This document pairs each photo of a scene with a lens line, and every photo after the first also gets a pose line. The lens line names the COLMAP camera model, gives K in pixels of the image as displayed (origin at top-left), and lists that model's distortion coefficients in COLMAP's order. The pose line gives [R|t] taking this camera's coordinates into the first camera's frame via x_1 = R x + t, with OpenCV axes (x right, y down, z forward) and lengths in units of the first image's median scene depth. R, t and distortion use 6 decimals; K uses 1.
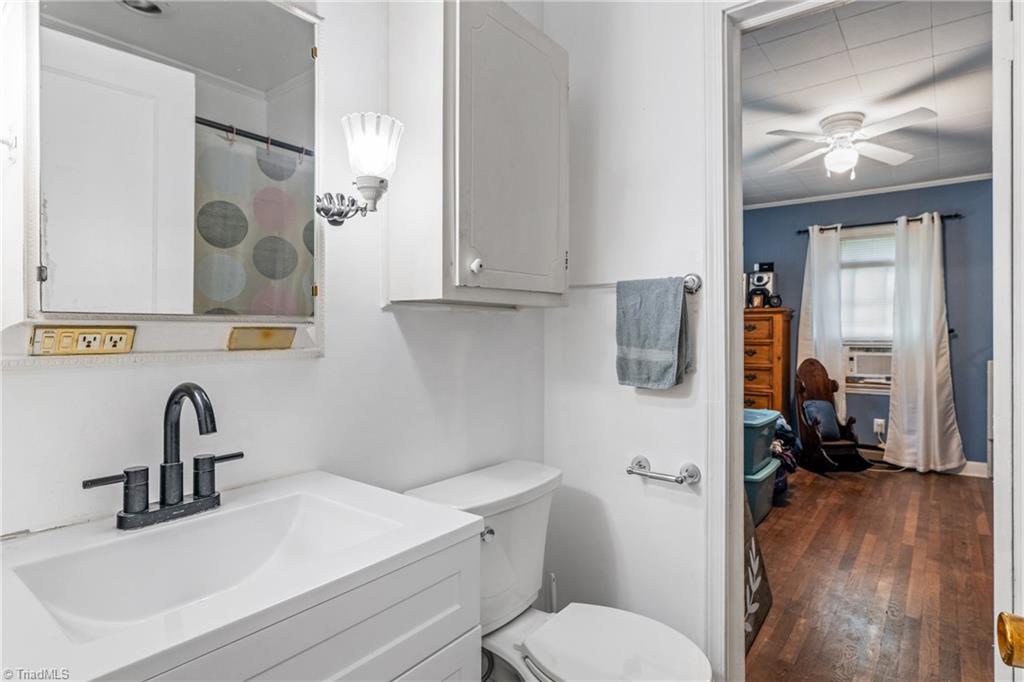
lens RADIAL K [[557.9, 0, 506.2], [0, 557.9, 338.3], [0, 0, 1]] dist [-0.001246, 0.000168]
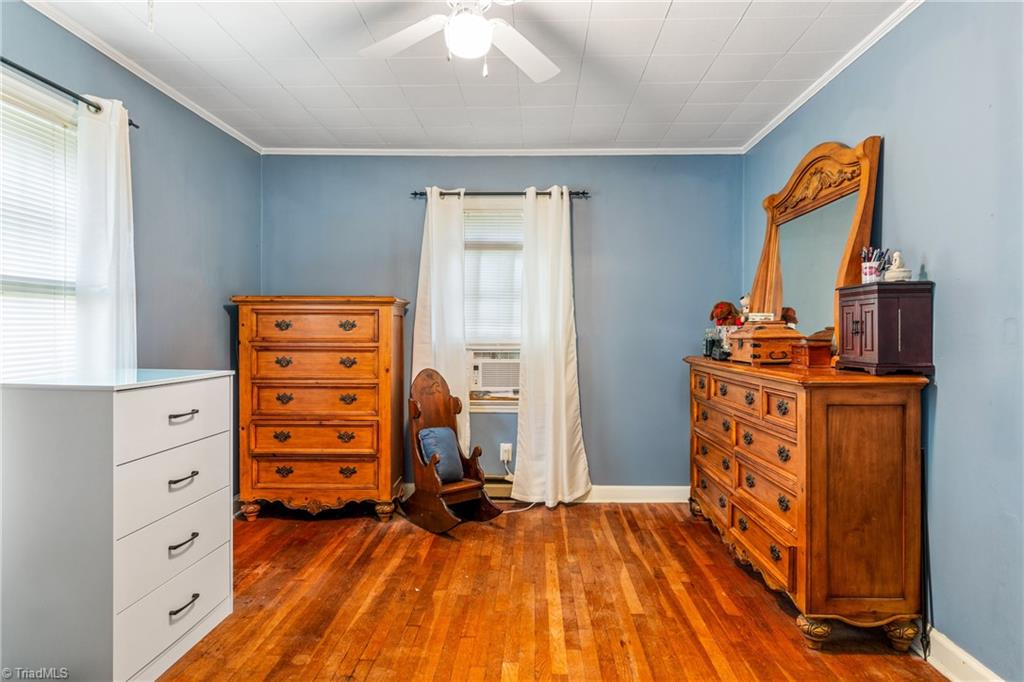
lens RADIAL K [[581.0, 0, 512.0], [0, 581.0, 338.8], [0, 0, 1]] dist [-0.001856, 0.001767]
pose [[0.808932, 0.000171, 0.587902, 0.196943], [-0.000475, 1.000000, 0.000361, -0.003235], [-0.587902, -0.000571, 0.808932, 0.337730]]
